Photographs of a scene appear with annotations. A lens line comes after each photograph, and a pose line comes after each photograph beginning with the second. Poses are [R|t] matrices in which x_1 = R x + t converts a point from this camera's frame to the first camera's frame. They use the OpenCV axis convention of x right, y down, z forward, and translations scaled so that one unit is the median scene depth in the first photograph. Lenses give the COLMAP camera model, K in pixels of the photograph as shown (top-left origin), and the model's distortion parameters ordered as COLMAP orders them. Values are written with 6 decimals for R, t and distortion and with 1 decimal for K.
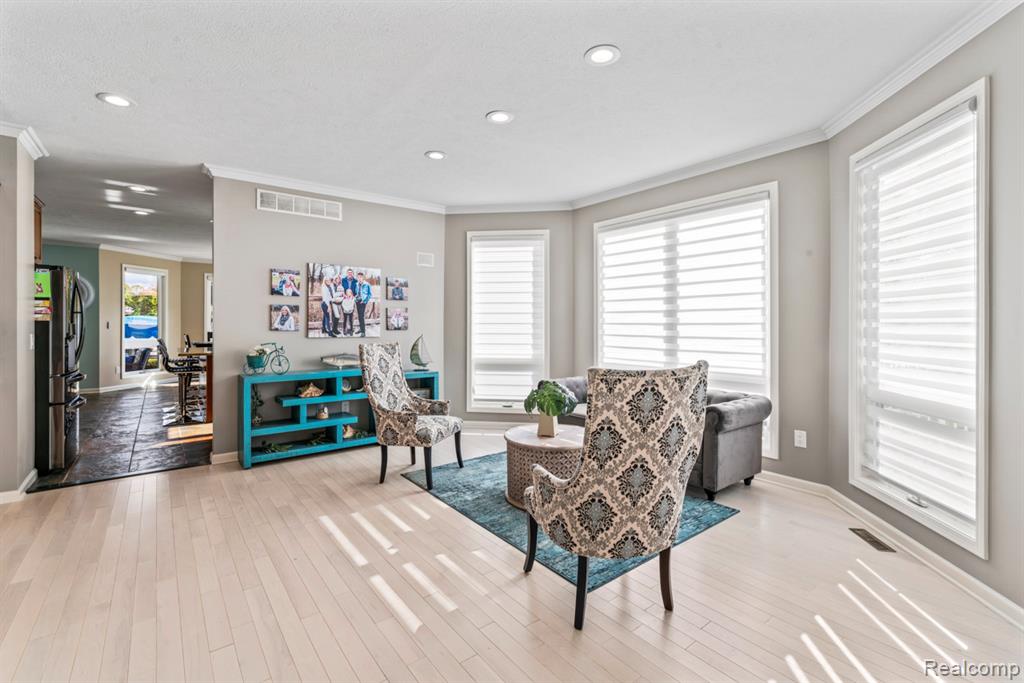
lens RADIAL K [[452.7, 0, 510.0], [0, 452.7, 324.9], [0, 0, 1]] dist [0.000384, -0.000286]
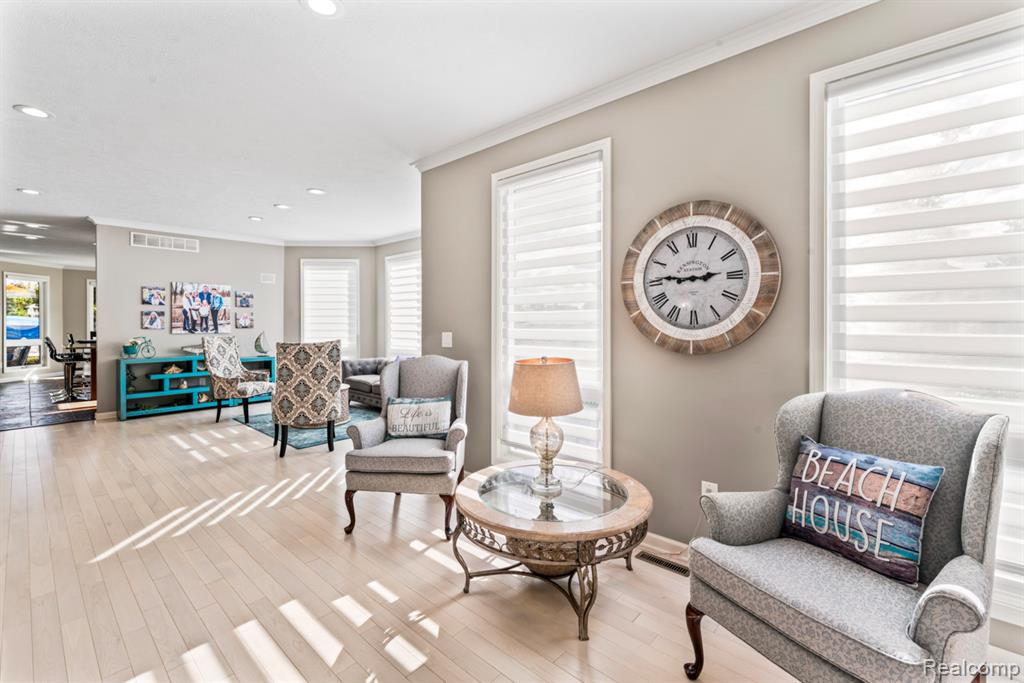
lens RADIAL K [[442.0, 0, 514.3], [0, 442.0, 324.1], [0, 0, 1]] dist [-0.001143, 0.000641]
pose [[0.984194, -0.004263, 0.177042, 0.371308], [0.004015, 0.999990, 0.001756, -0.000400], [-0.177048, -0.001017, 0.984202, -0.569252]]
